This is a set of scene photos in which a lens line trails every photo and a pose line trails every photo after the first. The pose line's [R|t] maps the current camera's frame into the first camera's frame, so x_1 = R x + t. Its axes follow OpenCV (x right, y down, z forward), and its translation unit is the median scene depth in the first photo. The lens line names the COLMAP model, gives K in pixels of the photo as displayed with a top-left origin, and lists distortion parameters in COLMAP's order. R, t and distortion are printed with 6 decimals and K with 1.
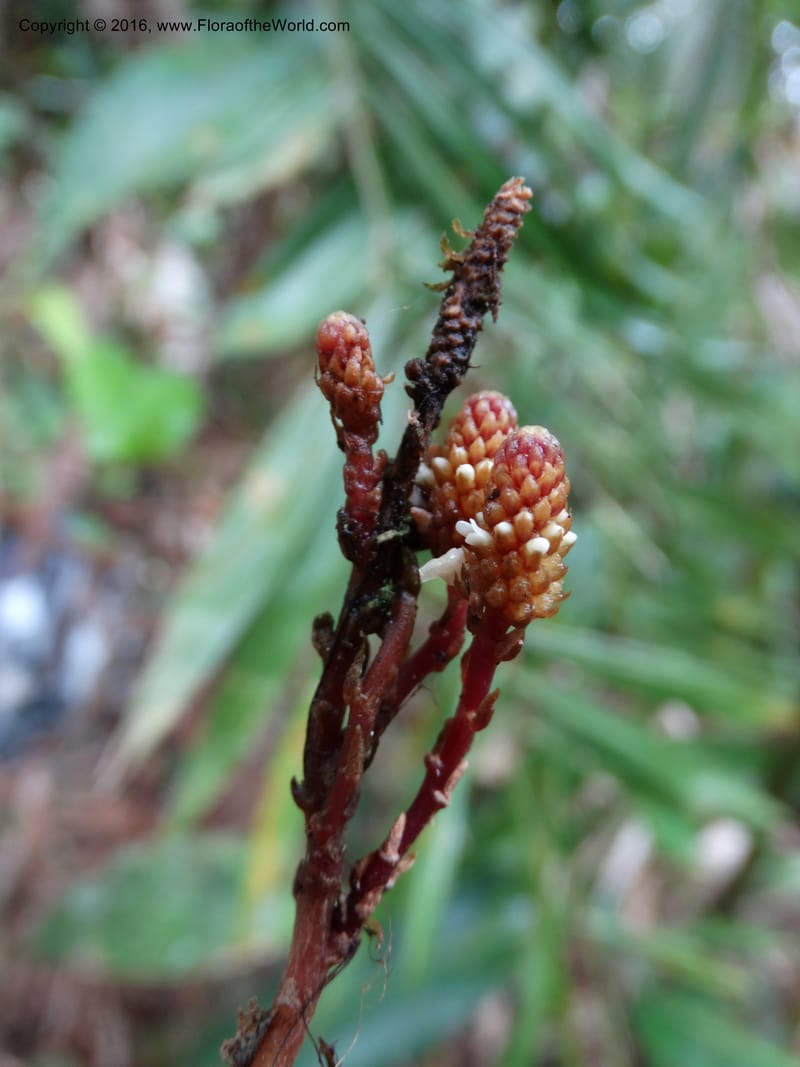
lens RADIAL K [[774.5, 0, 403.8], [0, 774.5, 528.5], [0, 0, 1]] dist [-0.013330, -0.038799]
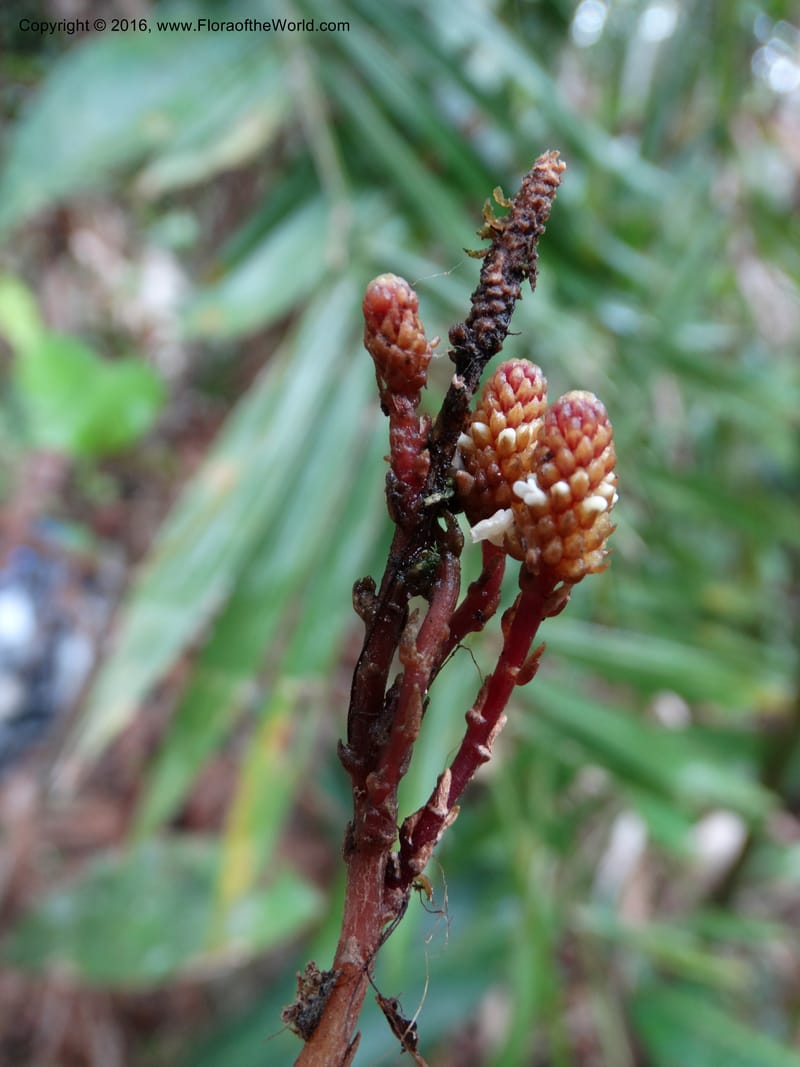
lens RADIAL K [[774.5, 0, 395.3], [0, 774.5, 536.1], [0, 0, 1]] dist [-0.013330, -0.038799]
pose [[0.987344, -0.015321, 0.157850, -0.233729], [0.011206, 0.999575, 0.026925, 0.031107], [-0.158195, -0.024816, 0.987096, 0.003221]]
